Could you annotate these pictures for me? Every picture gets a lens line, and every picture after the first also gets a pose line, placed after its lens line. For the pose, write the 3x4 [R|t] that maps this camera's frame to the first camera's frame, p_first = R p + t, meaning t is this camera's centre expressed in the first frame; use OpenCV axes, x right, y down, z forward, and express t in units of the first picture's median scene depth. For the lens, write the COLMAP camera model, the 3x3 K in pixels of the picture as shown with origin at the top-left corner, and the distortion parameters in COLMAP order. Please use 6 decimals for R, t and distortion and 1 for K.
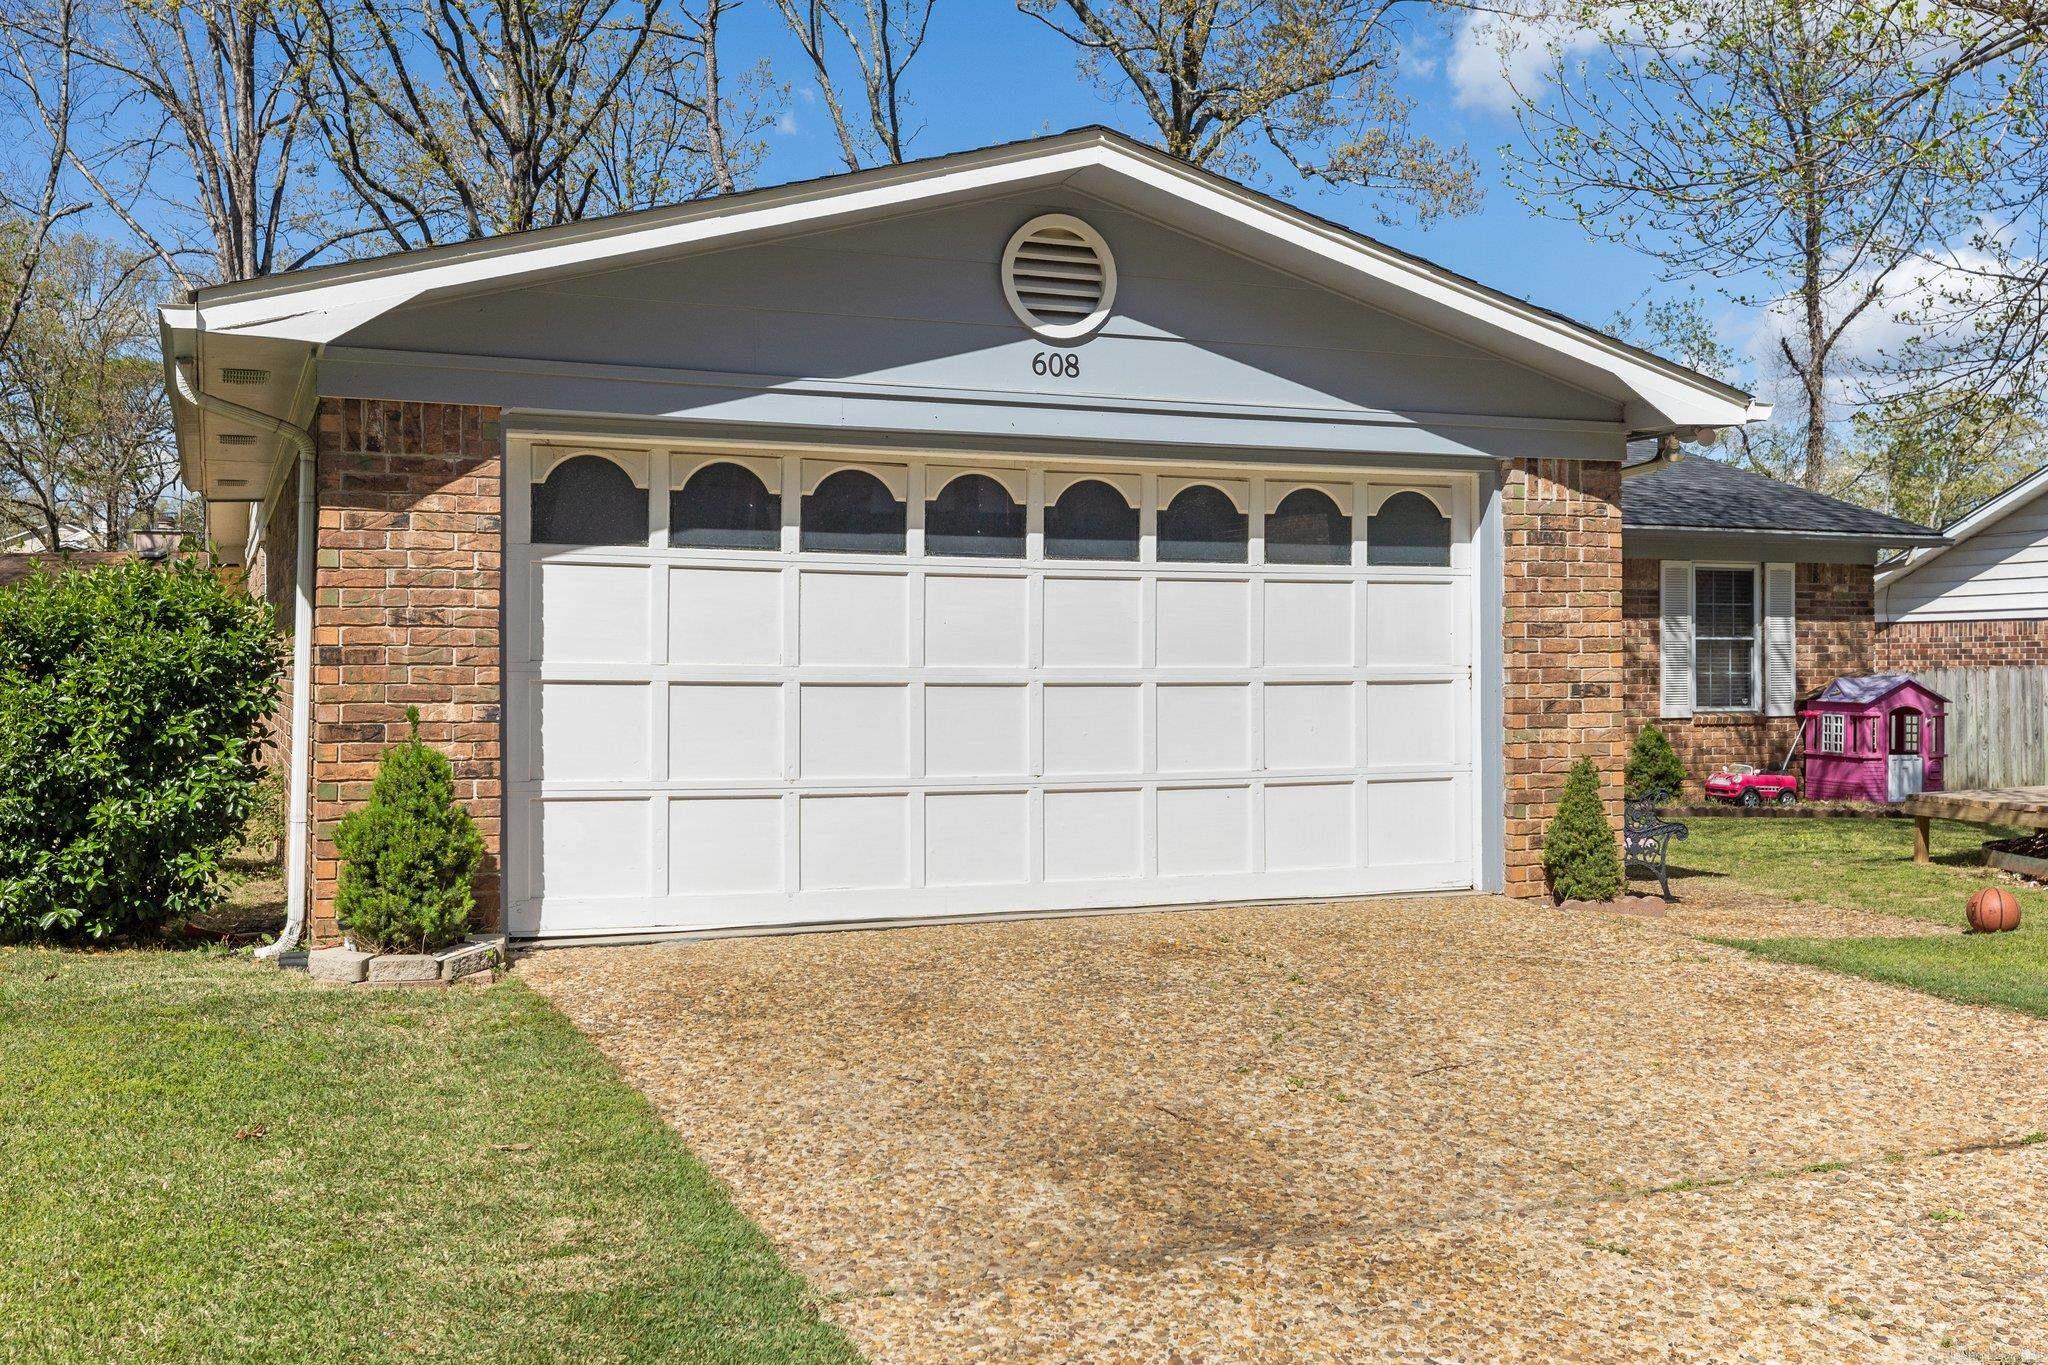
lens RADIAL K [[2013.5, 0, 1040.1], [0, 2013.5, 661.9], [0, 0, 1]] dist [-0.003259, 0.000000]
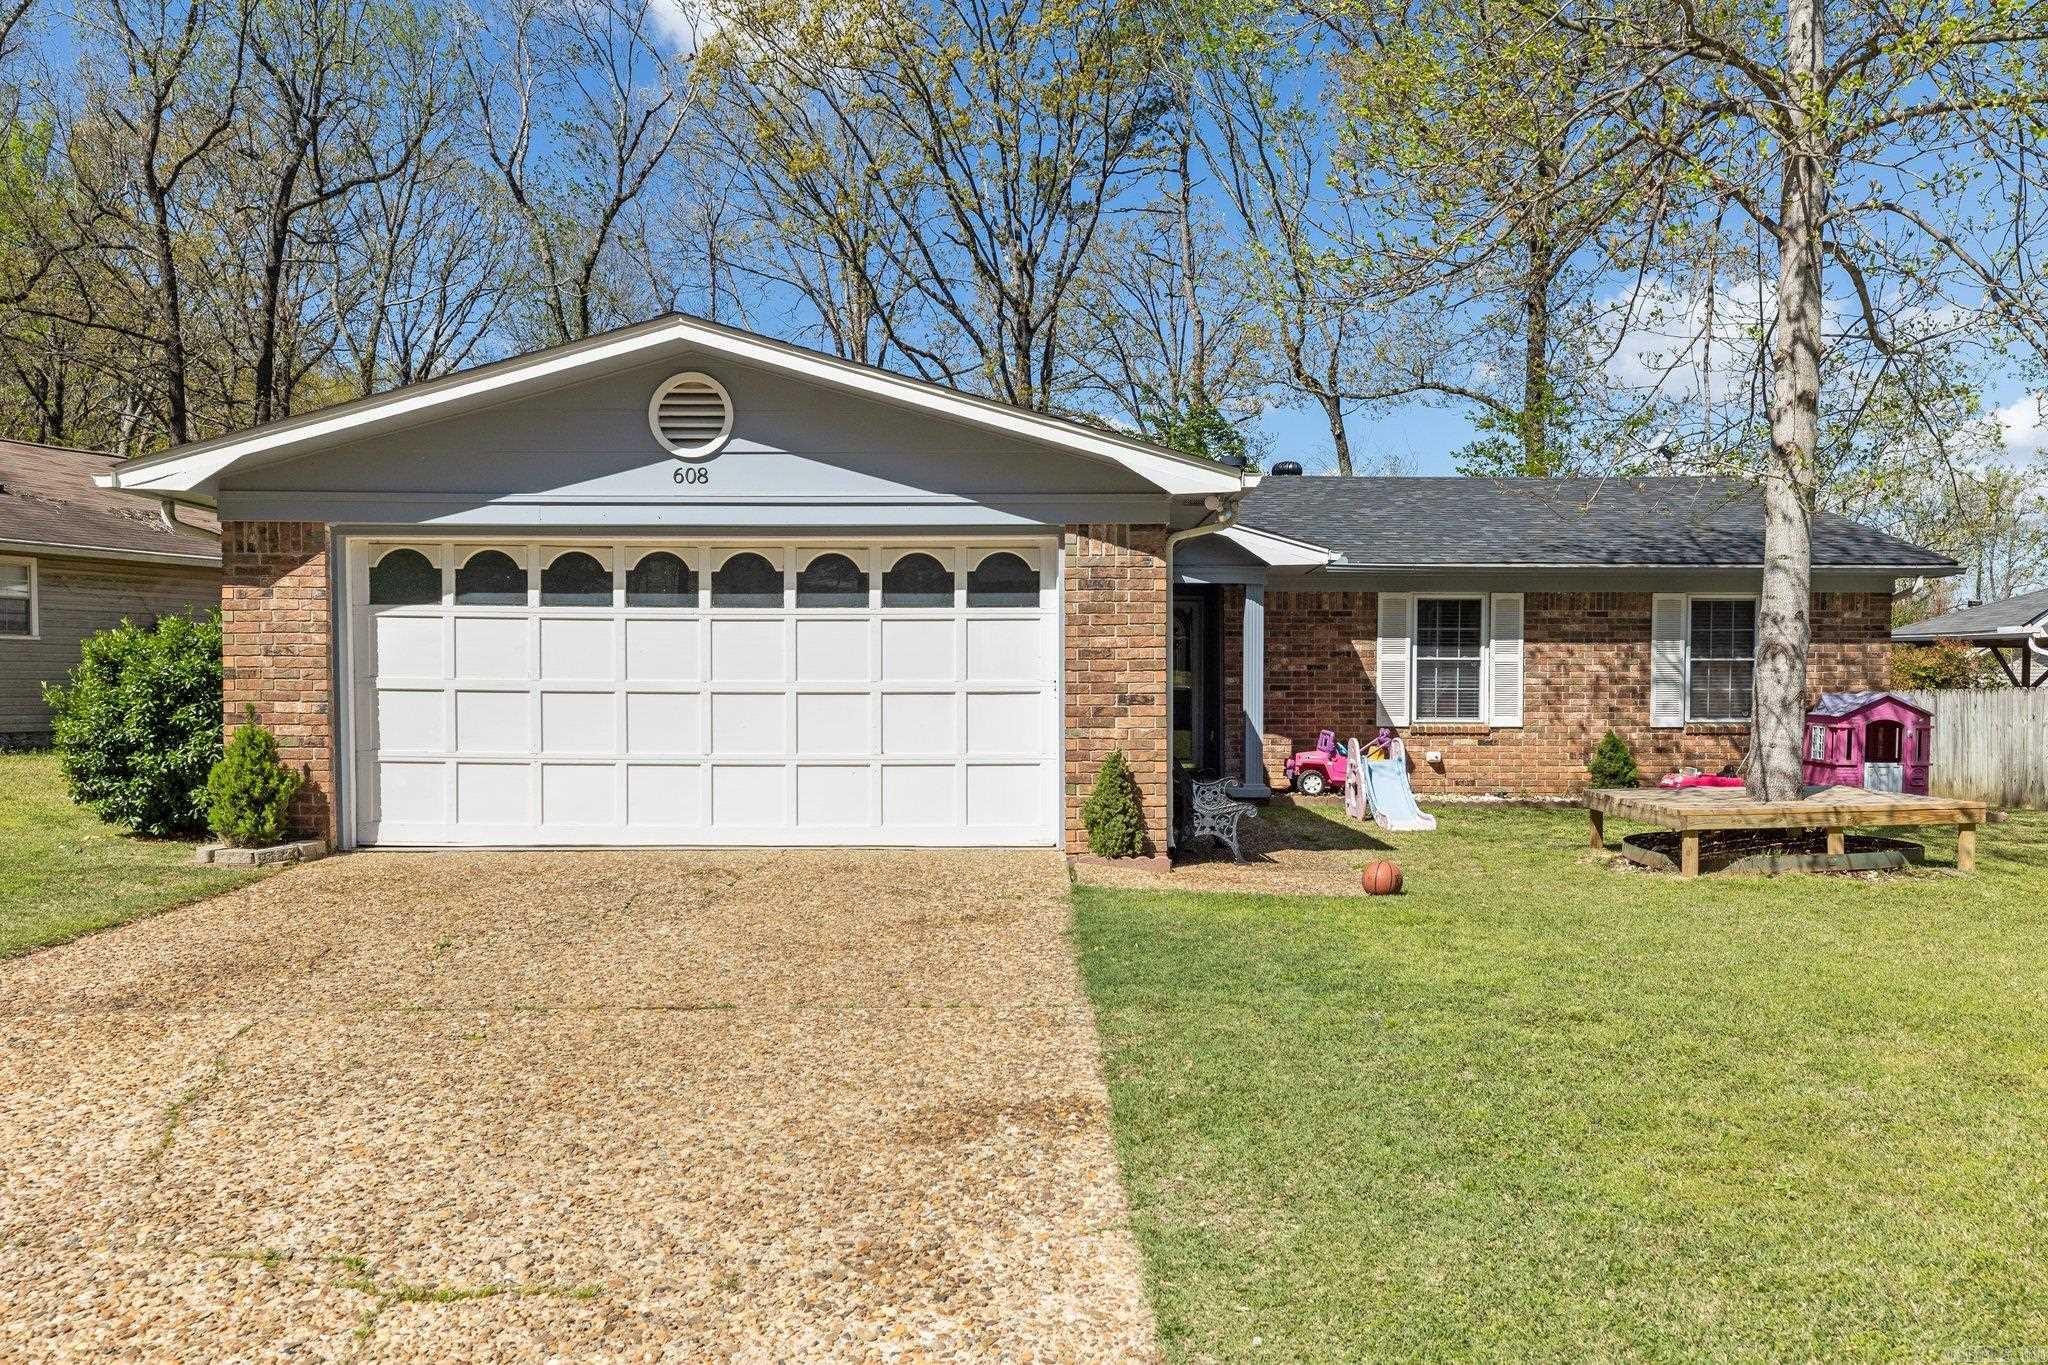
lens RADIAL K [[1526.9, 0, 1018.9], [0, 1526.9, 741.0], [0, 0, 1]] dist [-0.002312, 0.010781]
pose [[0.920762, 0.016540, -0.389774, 0.648861], [-0.001211, 0.999217, 0.039541, 0.001920], [0.390123, -0.035936, 0.920061, 0.057673]]
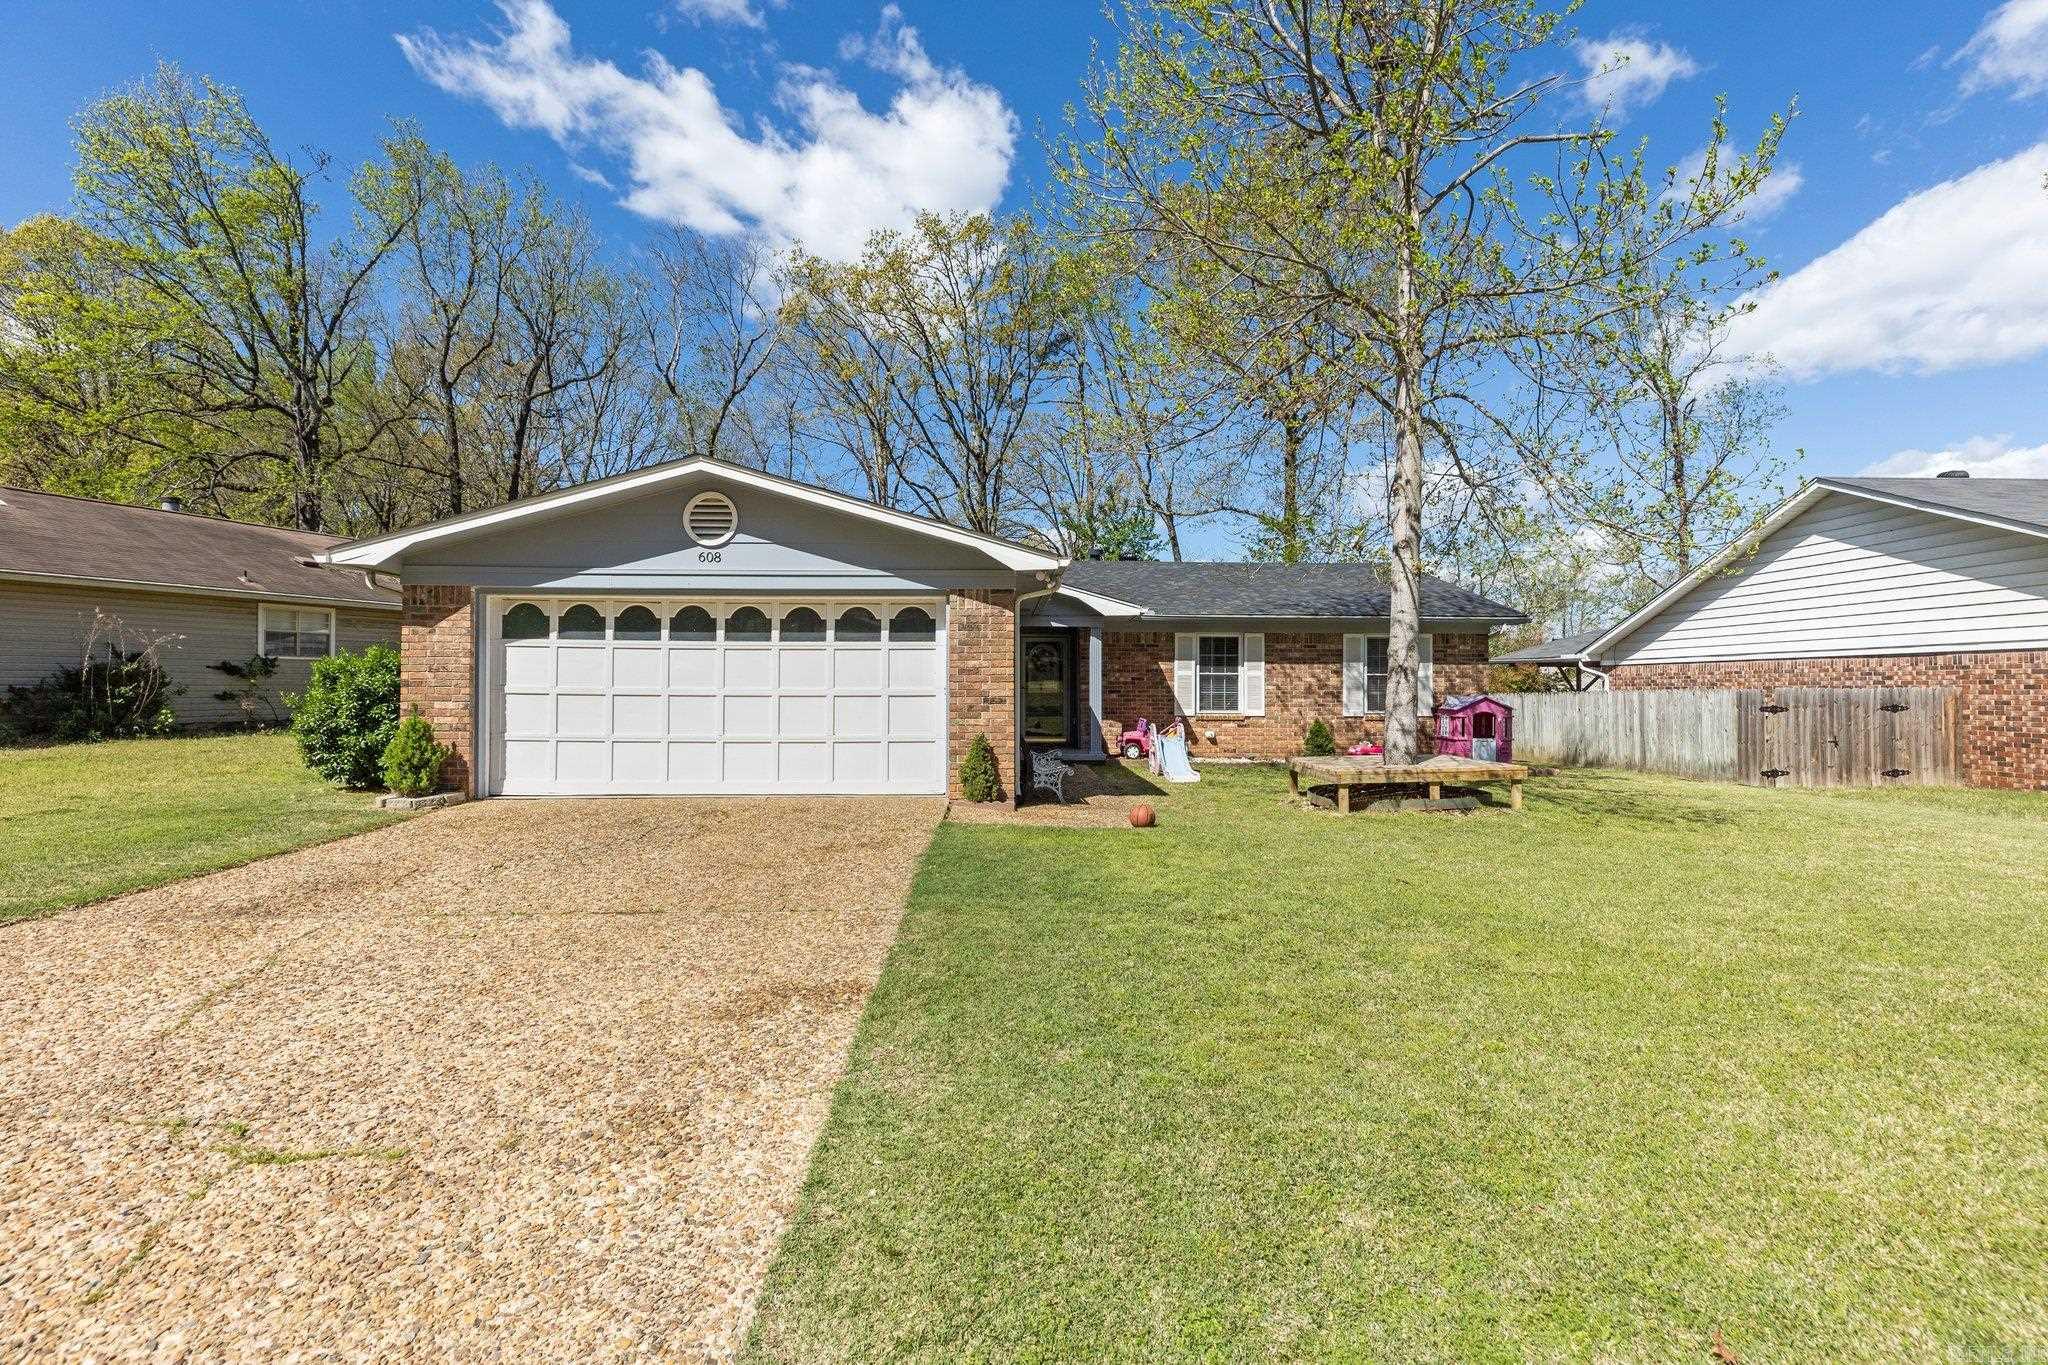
lens RADIAL K [[925.9, 0, 1023.6], [0, 925.9, 674.9], [0, 0, 1]] dist [0.005324, -0.001262]
pose [[0.931785, -0.001931, -0.363005, 0.706996], [-0.002170, 0.999938, -0.010888, -0.002081], [0.363004, 0.010933, 0.931724, 0.140139]]
